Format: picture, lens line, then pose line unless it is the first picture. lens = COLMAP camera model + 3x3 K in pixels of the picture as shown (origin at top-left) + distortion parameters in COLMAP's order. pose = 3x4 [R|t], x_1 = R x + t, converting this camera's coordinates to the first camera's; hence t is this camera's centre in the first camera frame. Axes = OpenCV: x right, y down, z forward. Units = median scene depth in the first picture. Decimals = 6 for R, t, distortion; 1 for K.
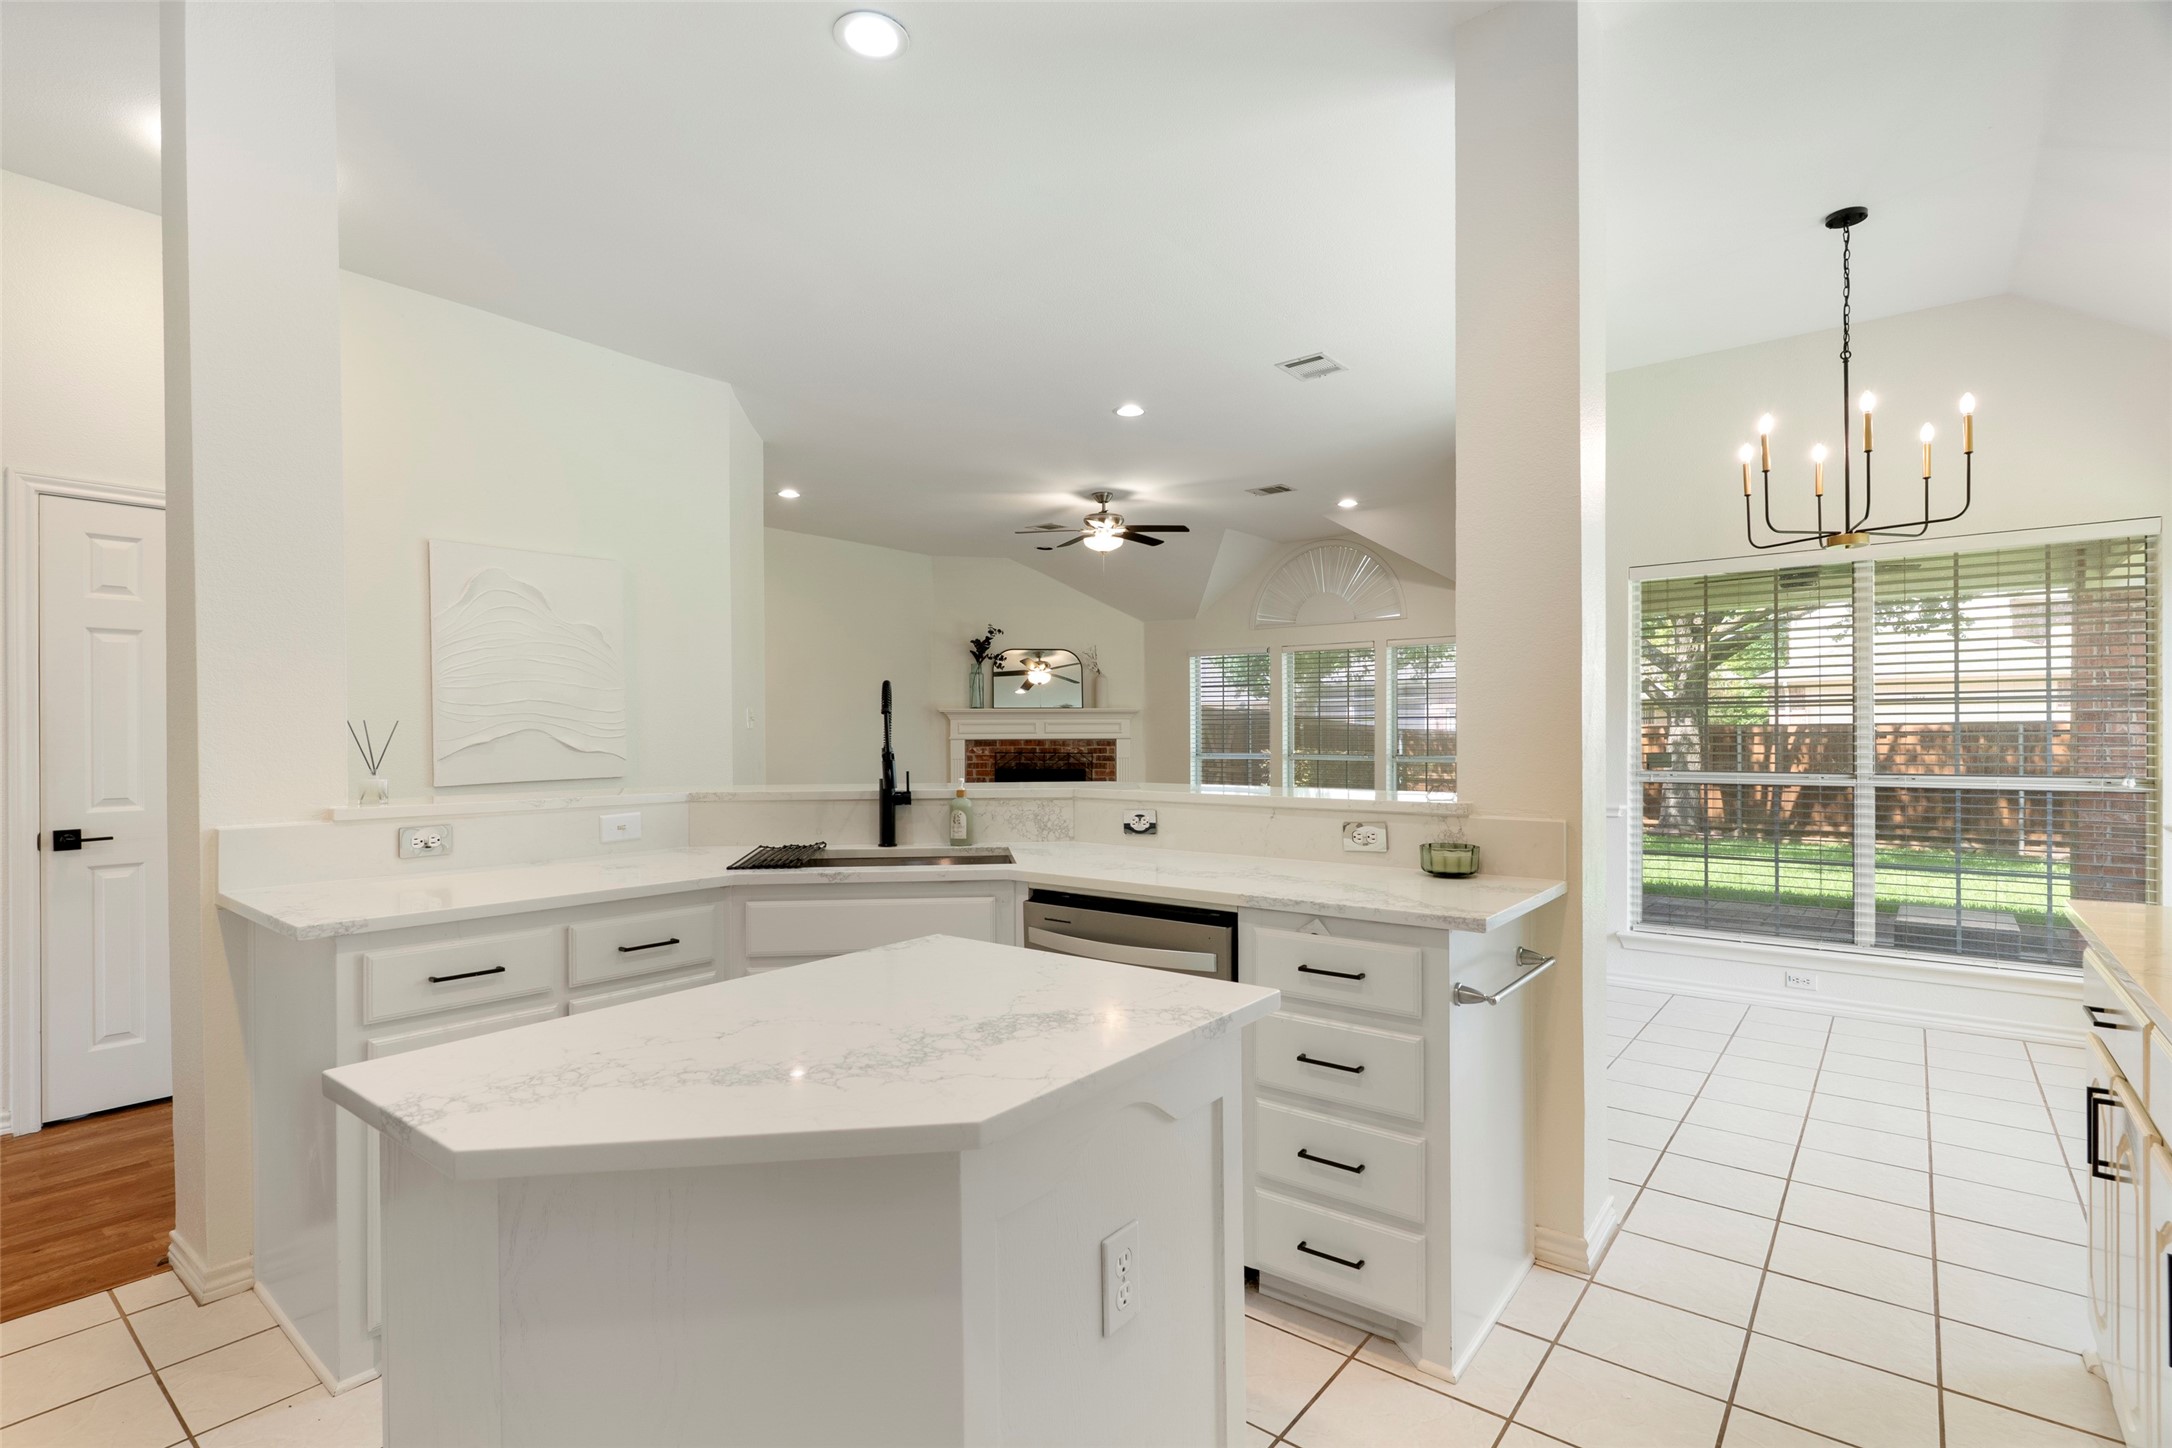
lens RADIAL K [[1039.5, 0, 1060.2], [0, 1039.5, 727.3], [0, 0, 1]] dist [0.000358, 0.001274]
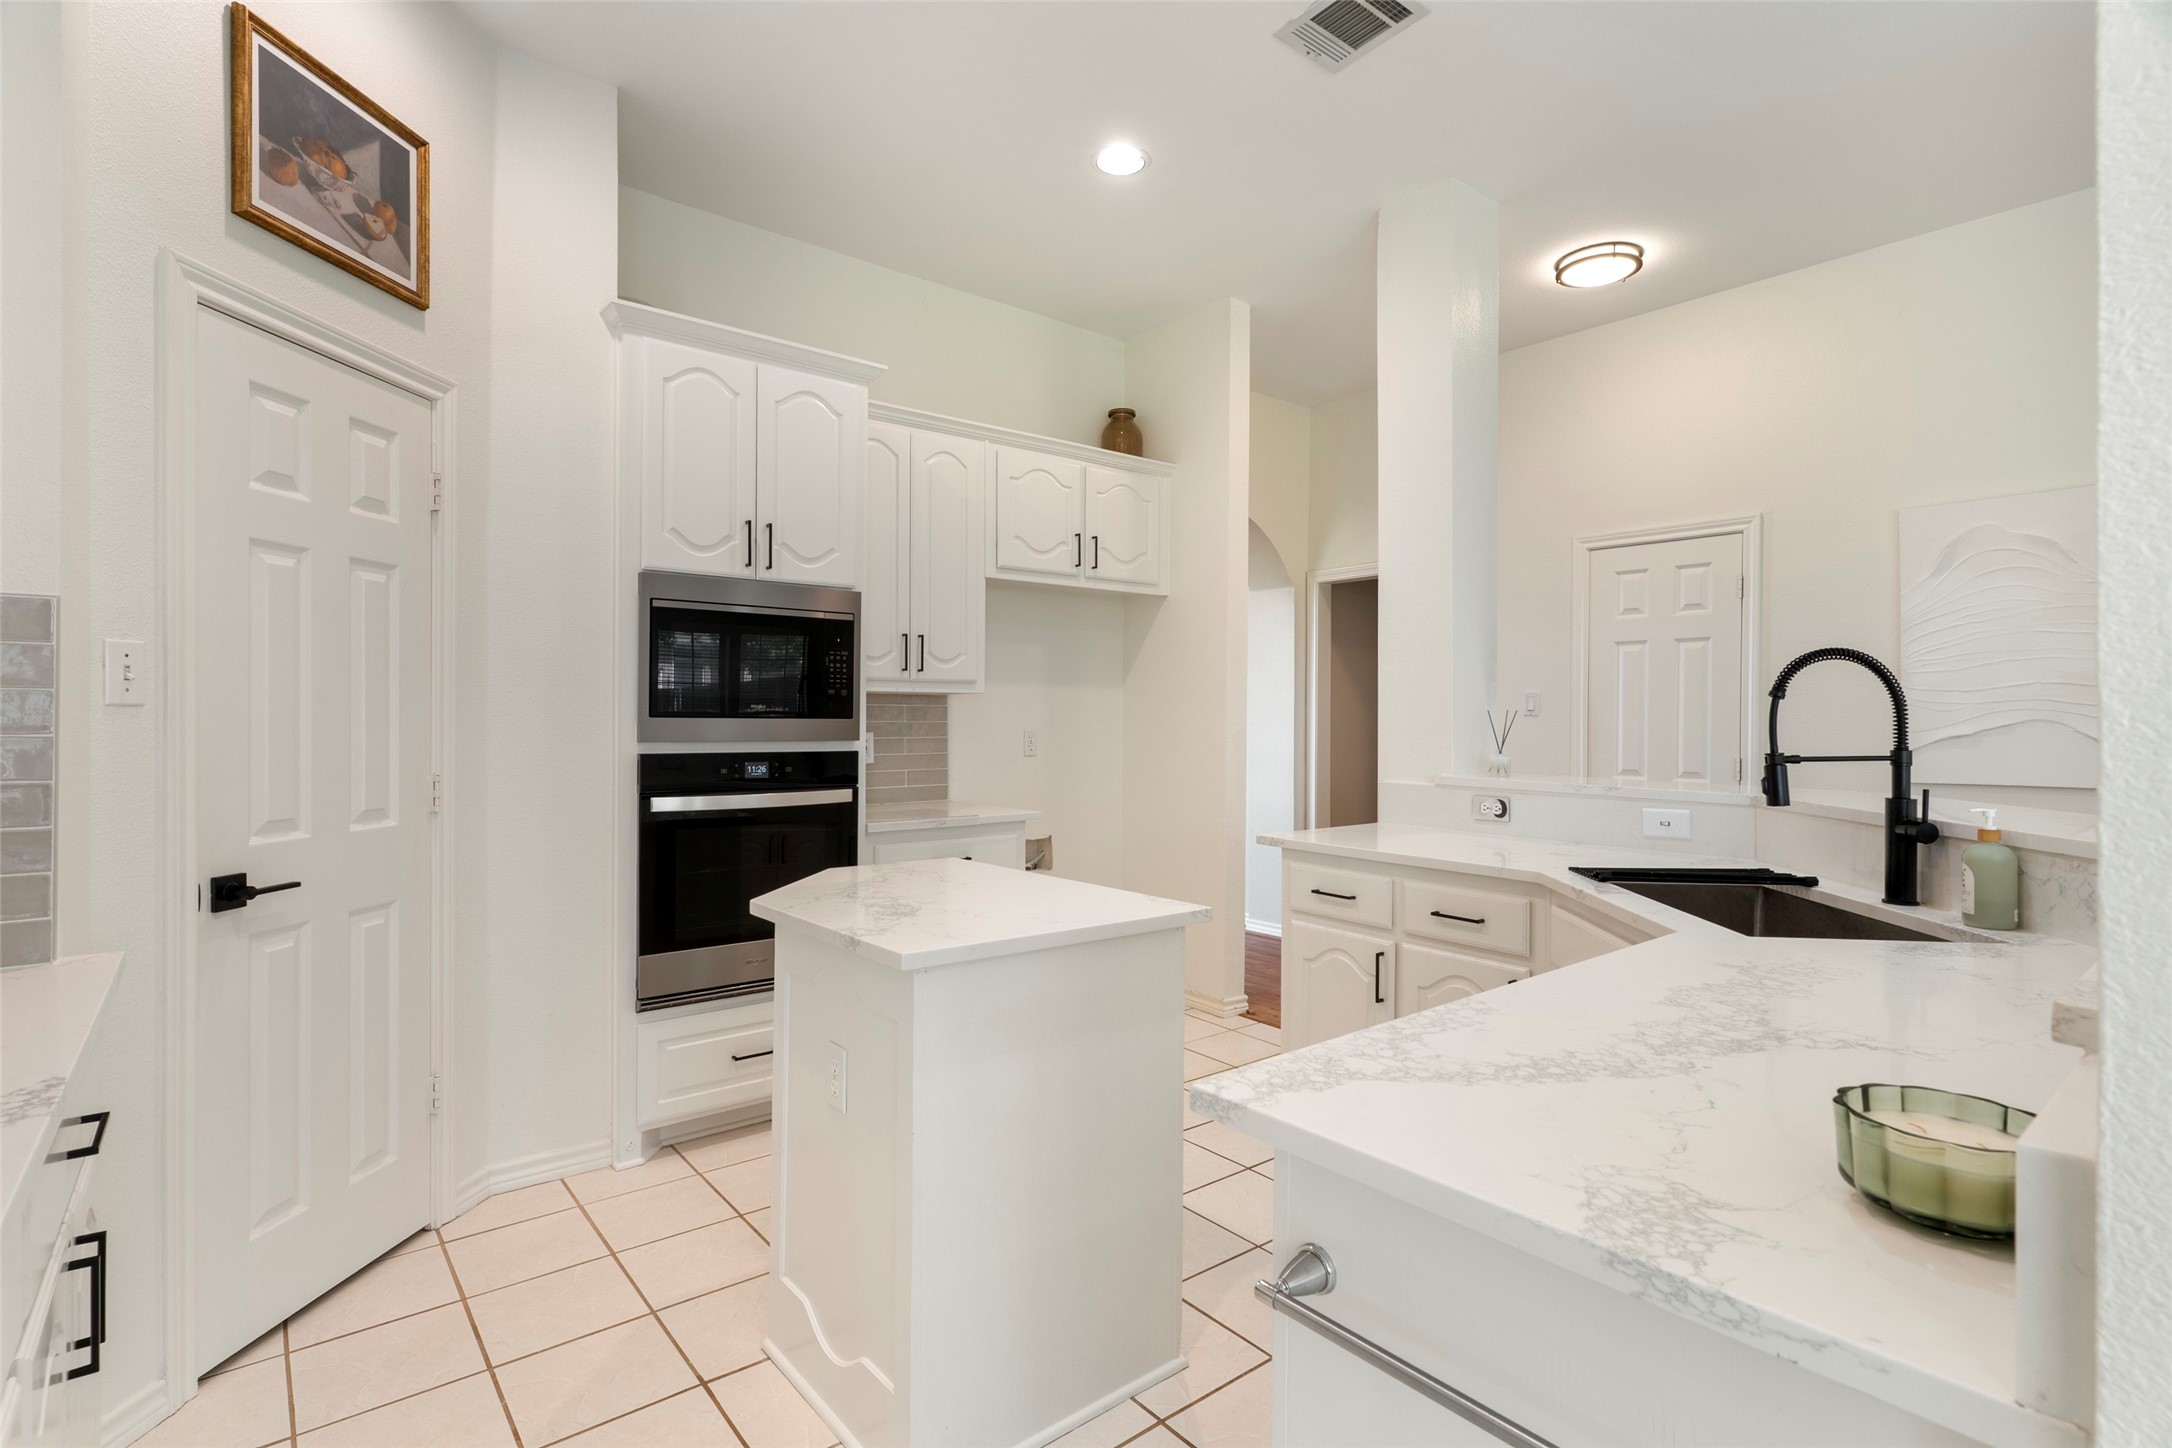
lens RADIAL K [[1039.5, 0, 1098.8], [0, 1039.5, 718.9], [0, 0, 1]] dist [0.000358, 0.001274]
pose [[-0.203544, 0.004622, -0.979055, 0.236974], [-0.004044, 0.999976, 0.005561, -0.000047], [0.979057, 0.005092, -0.203521, 0.277793]]
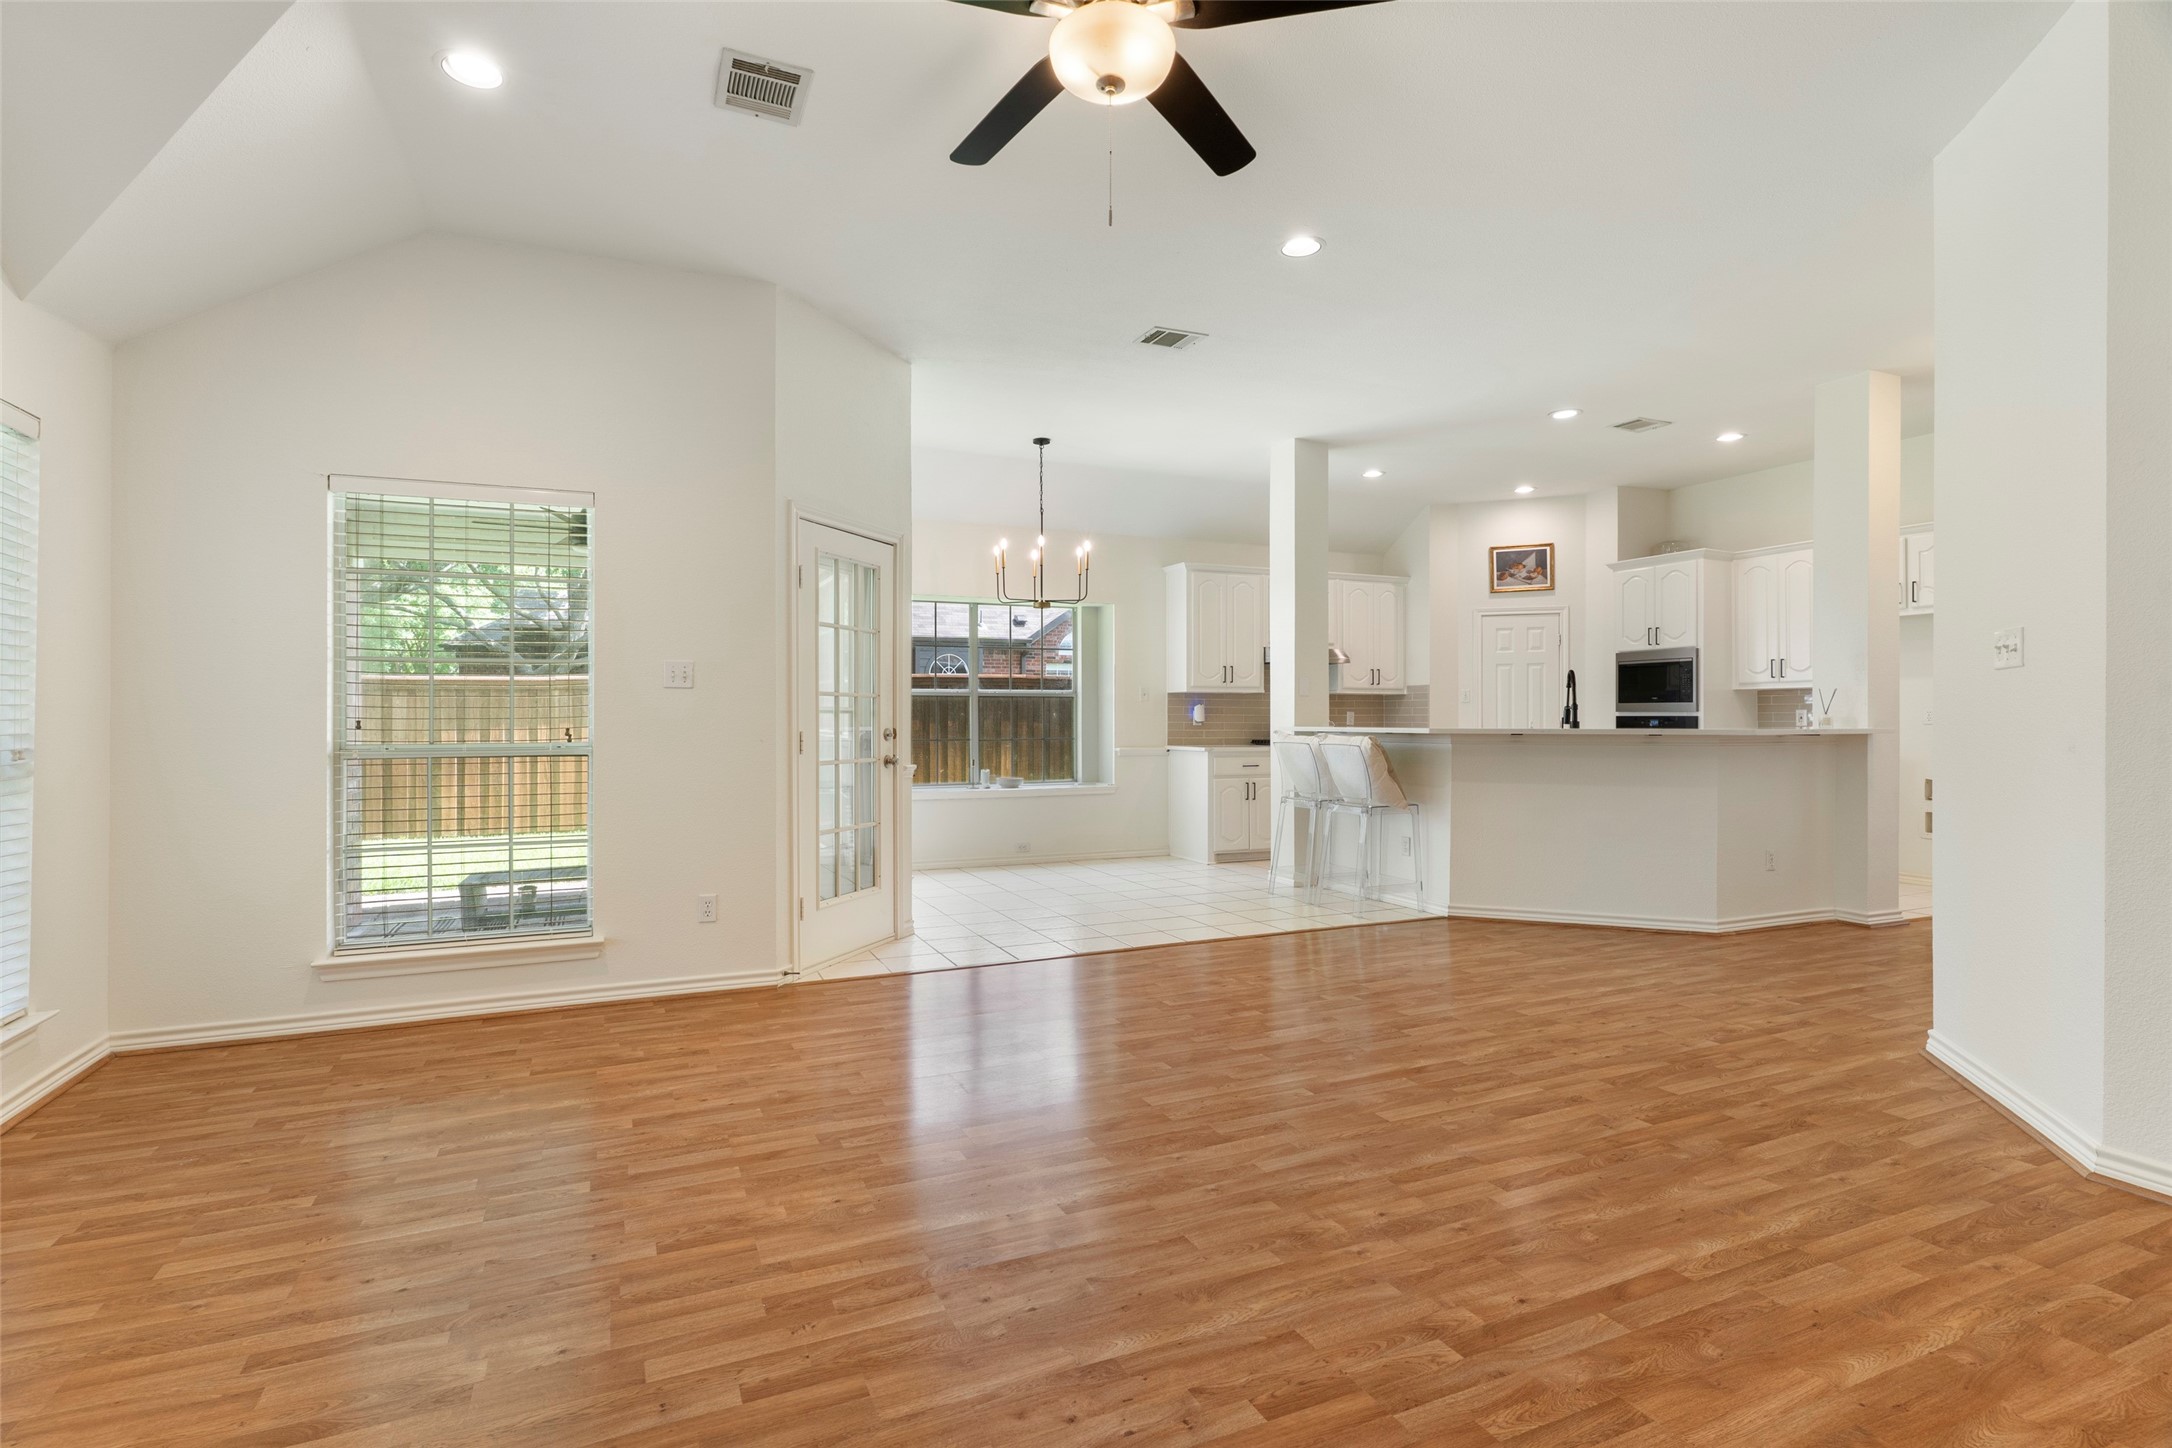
lens RADIAL K [[1039.5, 0, 1069.8], [0, 1039.5, 714.7], [0, 0, 1]] dist [0.000358, 0.001274]
pose [[-0.891173, 0.006065, 0.453623, -0.089071], [0.002787, 0.999965, -0.007895, 0.021448], [-0.453655, -0.005772, -0.891159, 1.293786]]
